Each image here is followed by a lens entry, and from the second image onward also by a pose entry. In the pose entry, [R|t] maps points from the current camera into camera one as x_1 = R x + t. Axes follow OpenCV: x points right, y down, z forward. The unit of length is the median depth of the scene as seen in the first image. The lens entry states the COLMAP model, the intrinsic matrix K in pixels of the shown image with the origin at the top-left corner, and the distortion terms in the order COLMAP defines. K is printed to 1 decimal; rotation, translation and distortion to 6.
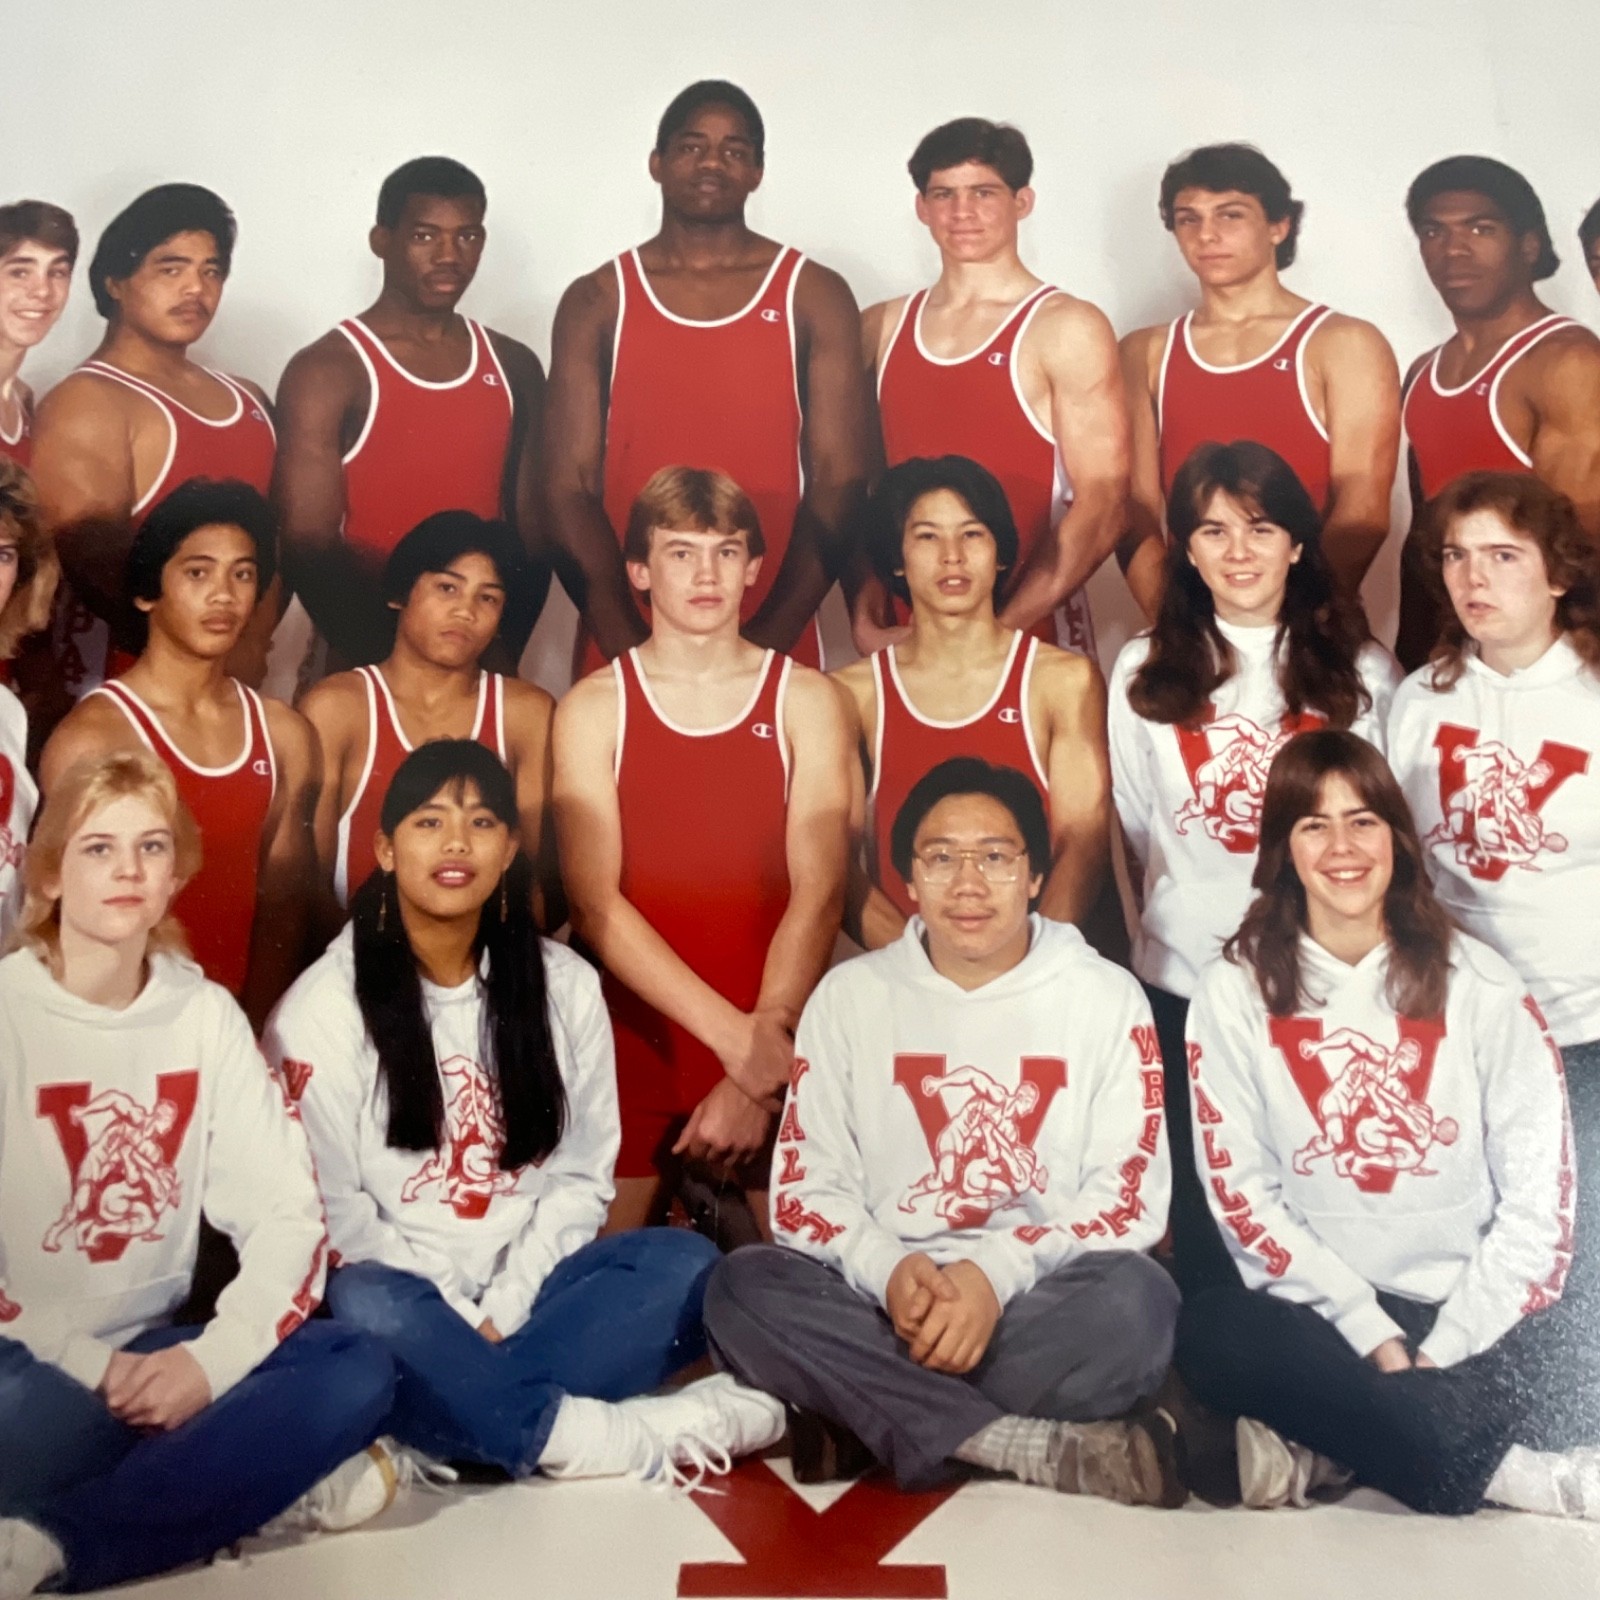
lens RADIAL K [[842.8, 0, 800.0], [0, 842.8, 800.0], [0, 0, 1]] dist [-0.017305, 0.014246]
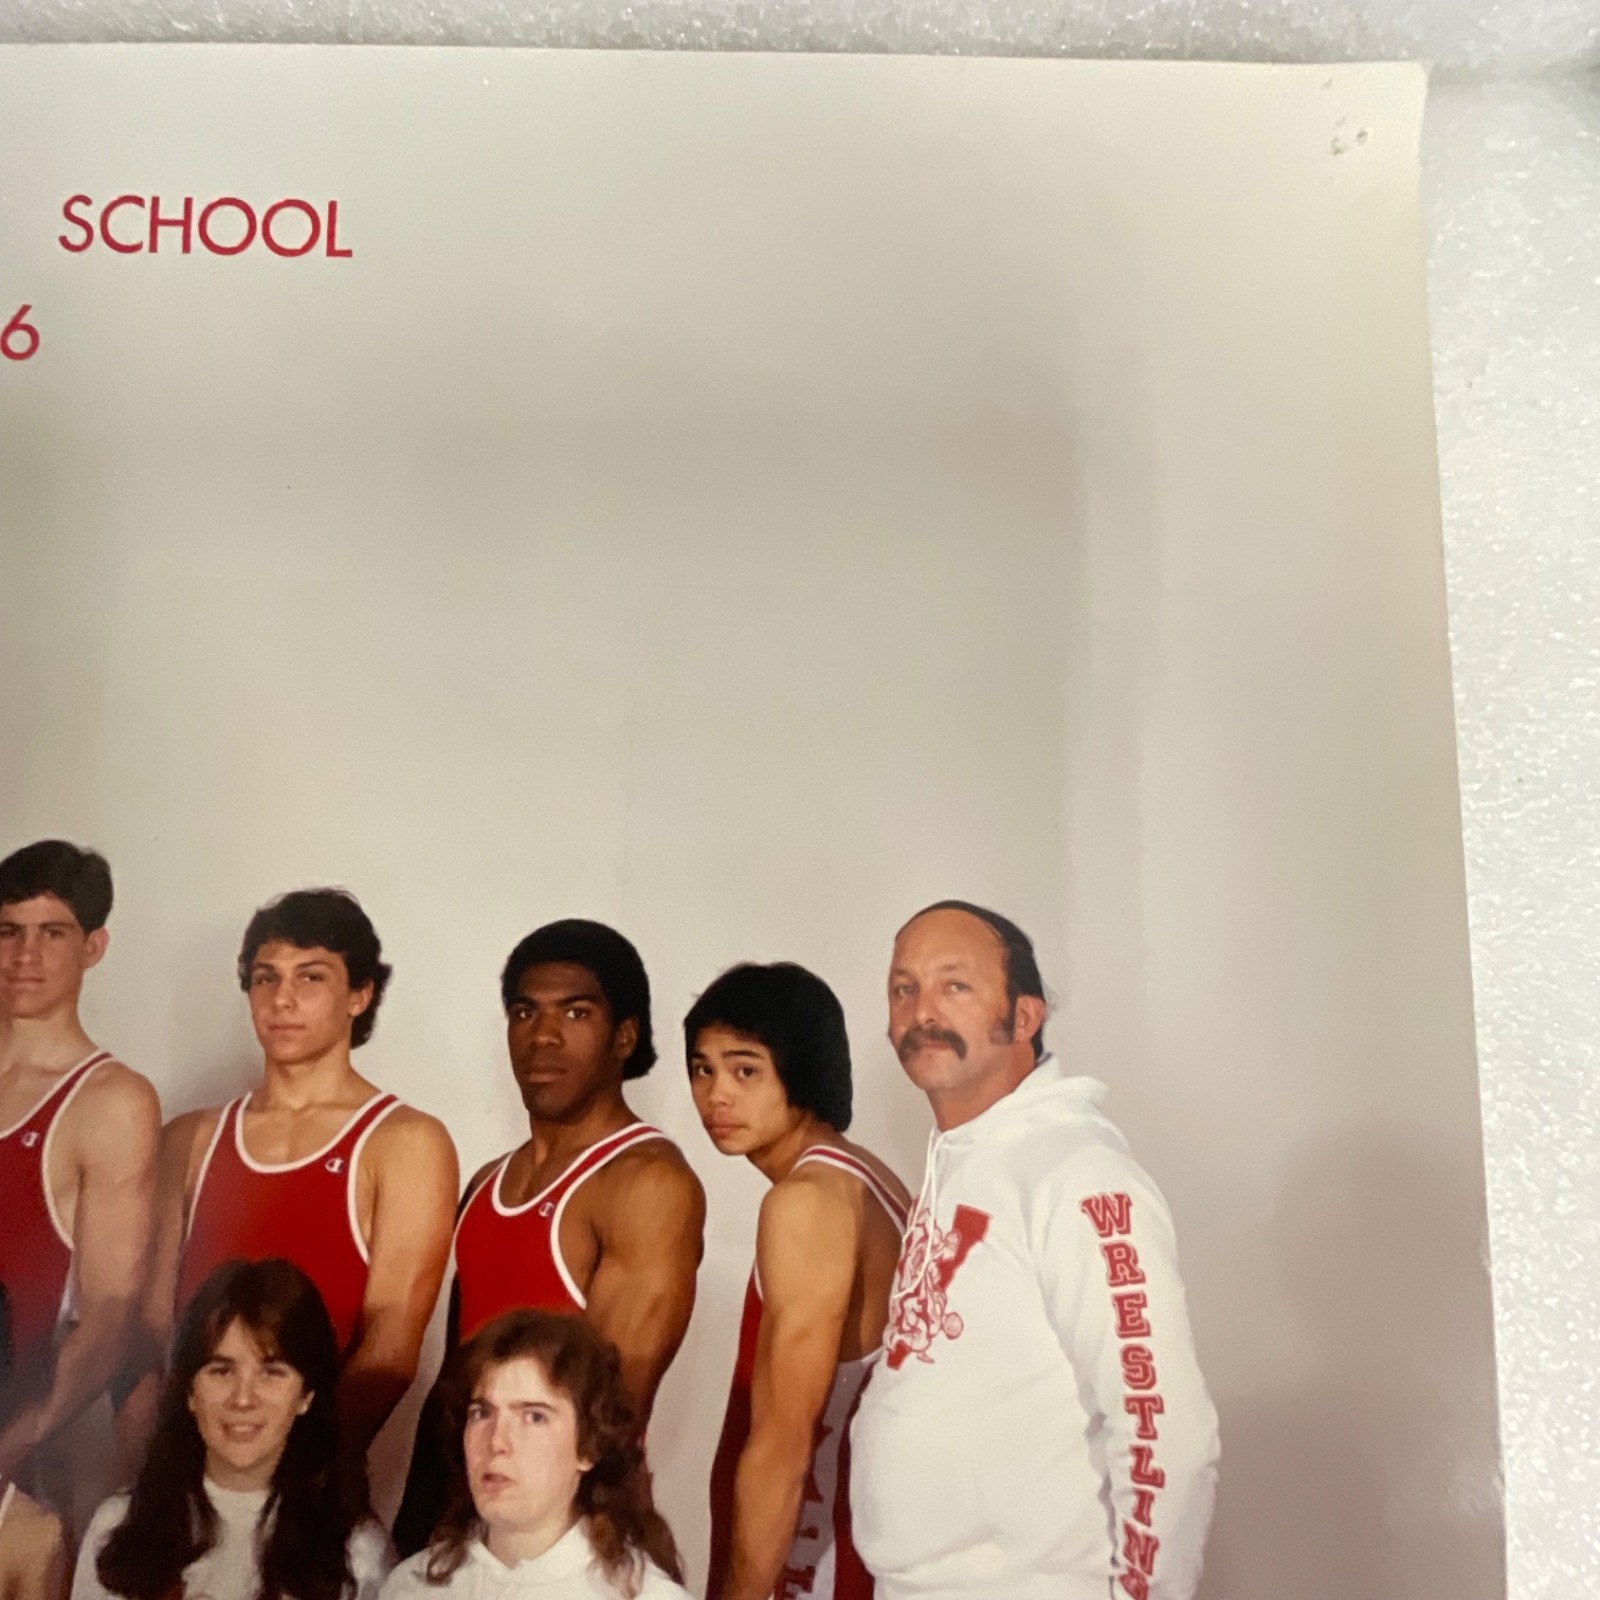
lens RADIAL K [[842.8, 0, 800.0], [0, 842.8, 800.0], [0, 0, 1]] dist [-0.017305, 0.014246]
pose [[0.998811, 0.042926, -0.023096, 1.153261], [-0.042547, 0.998955, 0.016696, -1.013568], [0.023788, -0.015694, 0.999594, 0.120126]]
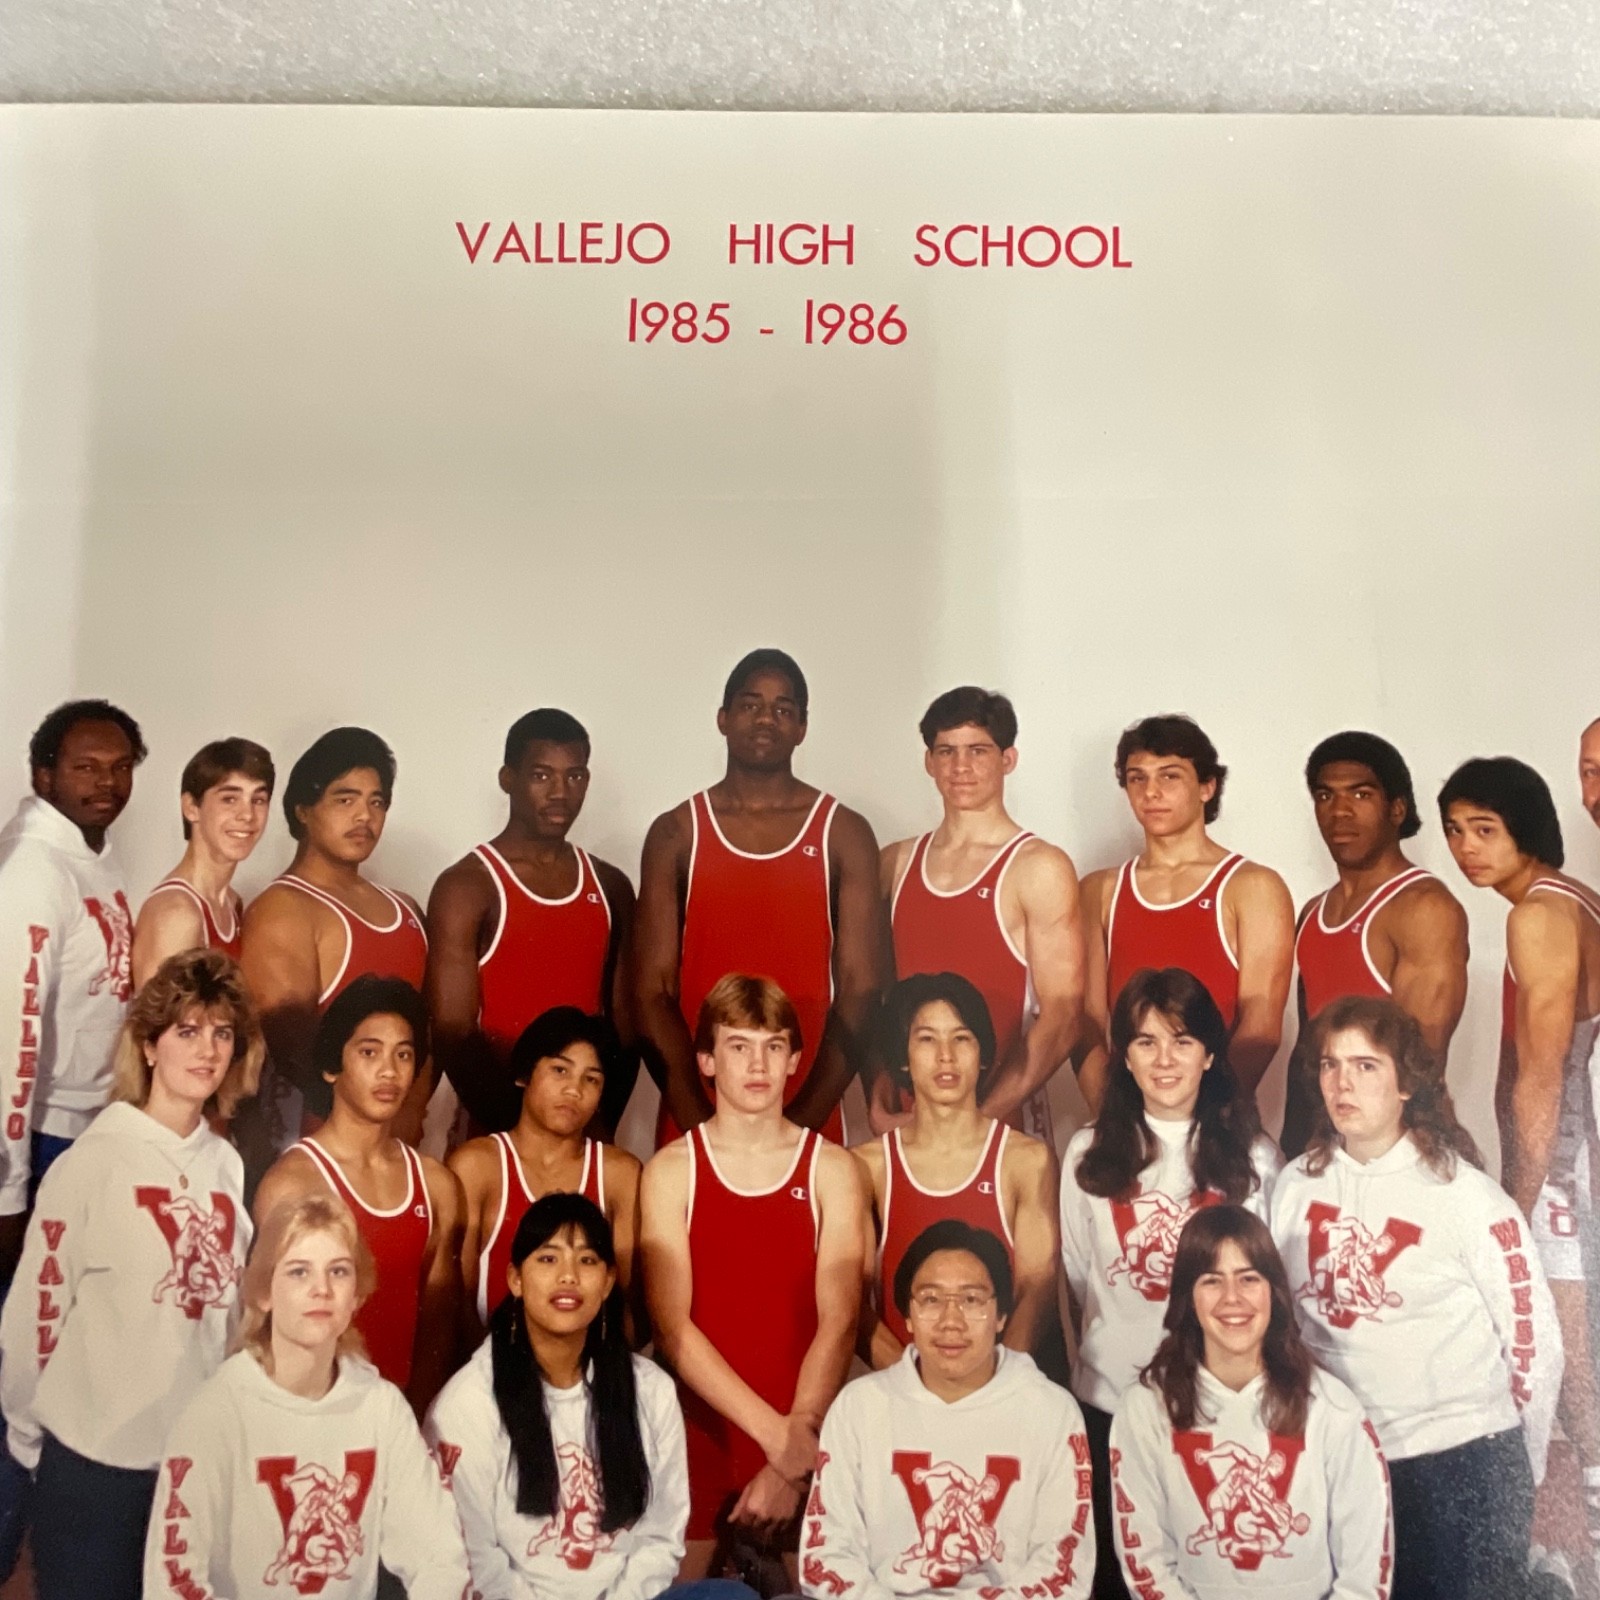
lens RADIAL K [[842.8, 0, 800.0], [0, 842.8, 800.0], [0, 0, 1]] dist [-0.017305, 0.014246]
pose [[0.999789, 0.020161, -0.003865, -0.051104], [-0.020083, 0.999613, 0.019237, -0.737999], [0.004252, -0.019156, 0.999807, -0.315600]]
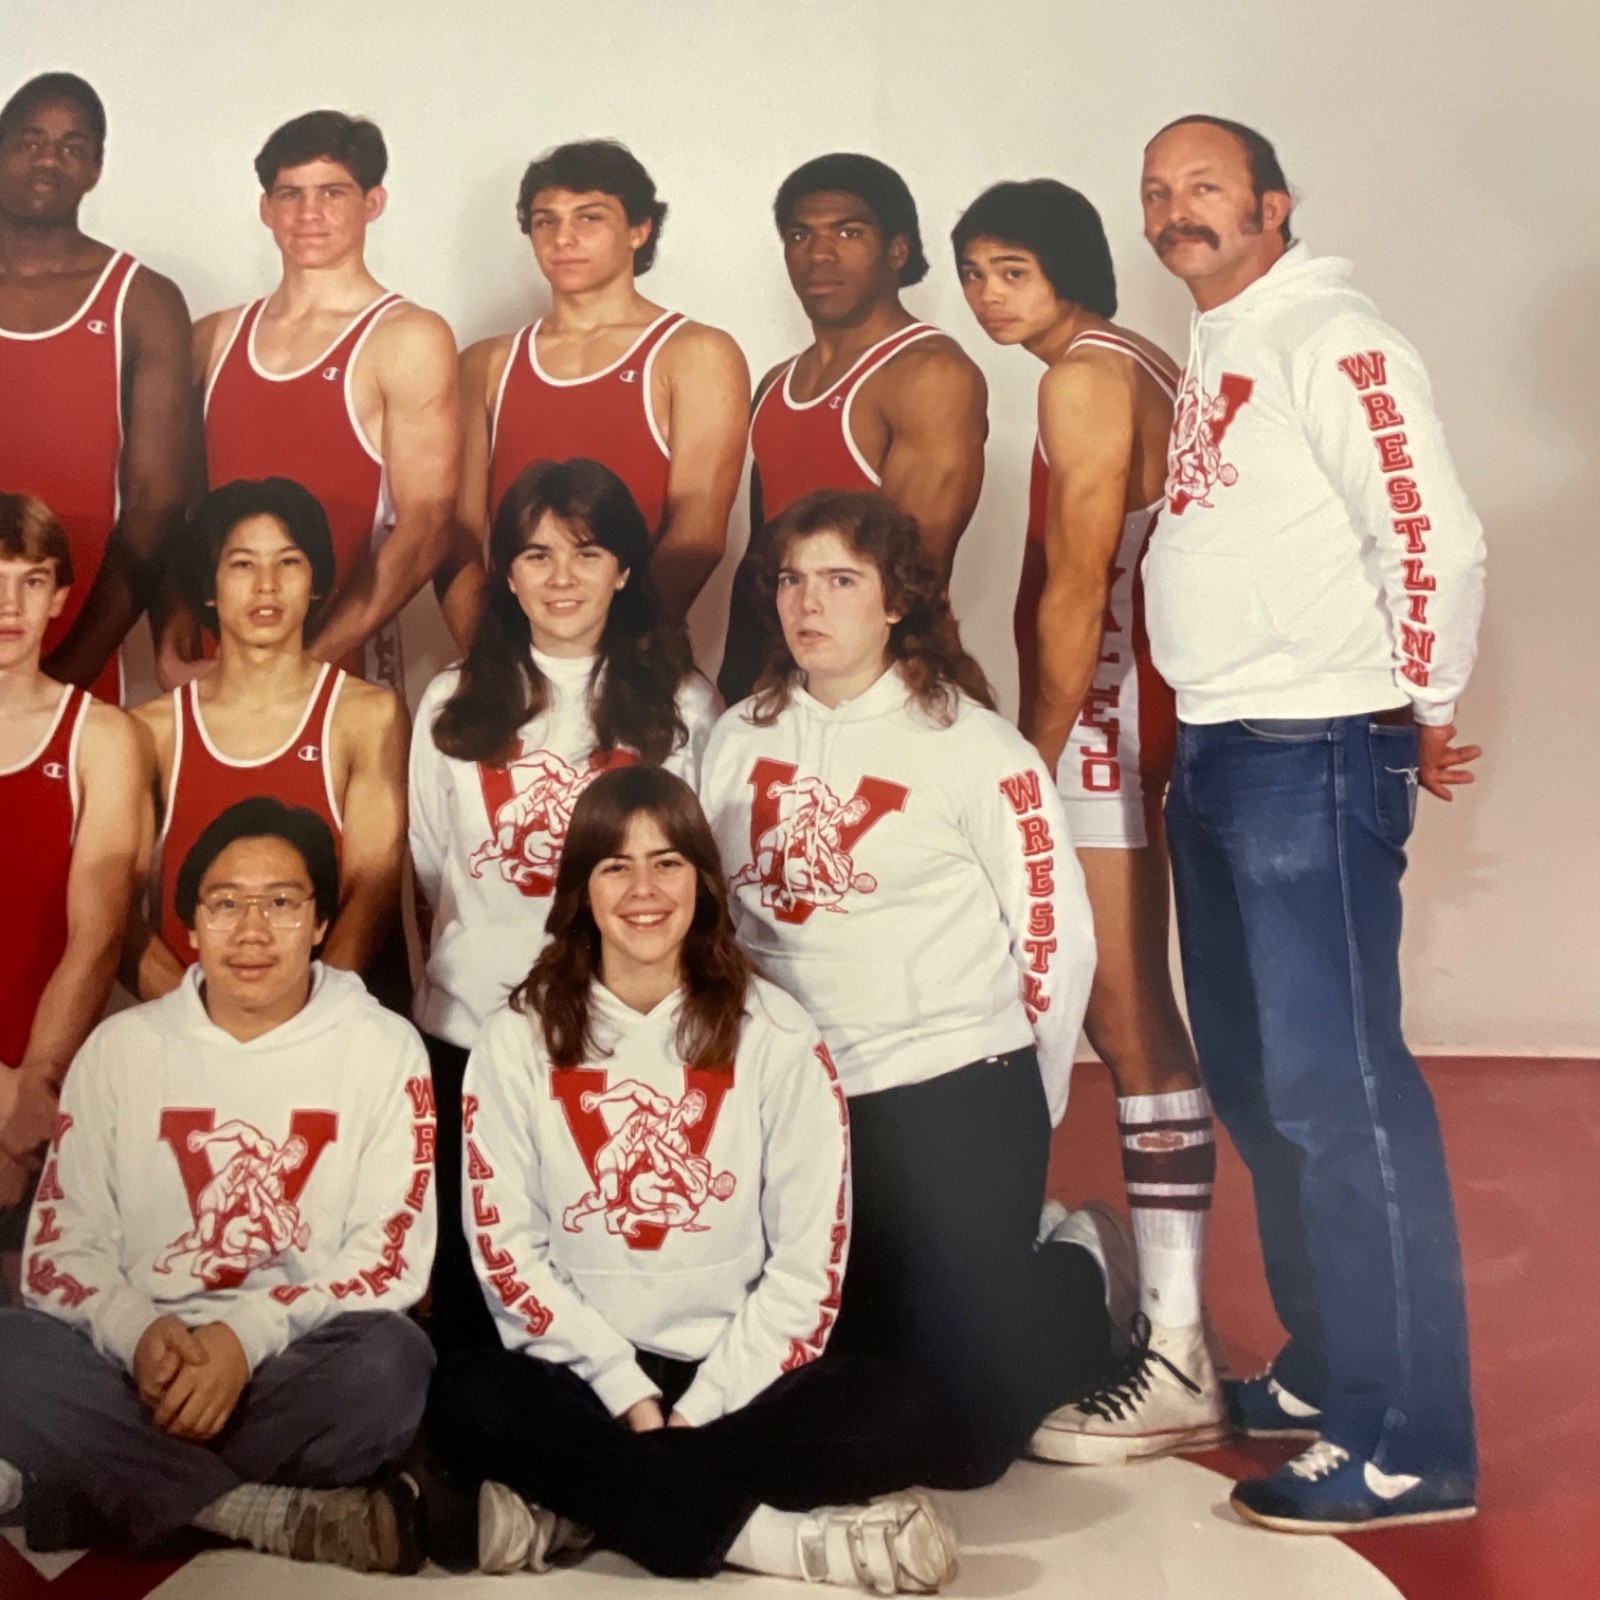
lens RADIAL K [[842.8, 0, 800.0], [0, 842.8, 800.0], [0, 0, 1]] dist [-0.017305, 0.014246]
pose [[0.999970, -0.007107, 0.003079, 0.813031], [0.007031, 0.999682, 0.024212, -0.067407], [-0.003250, -0.024190, 0.999702, 0.042076]]
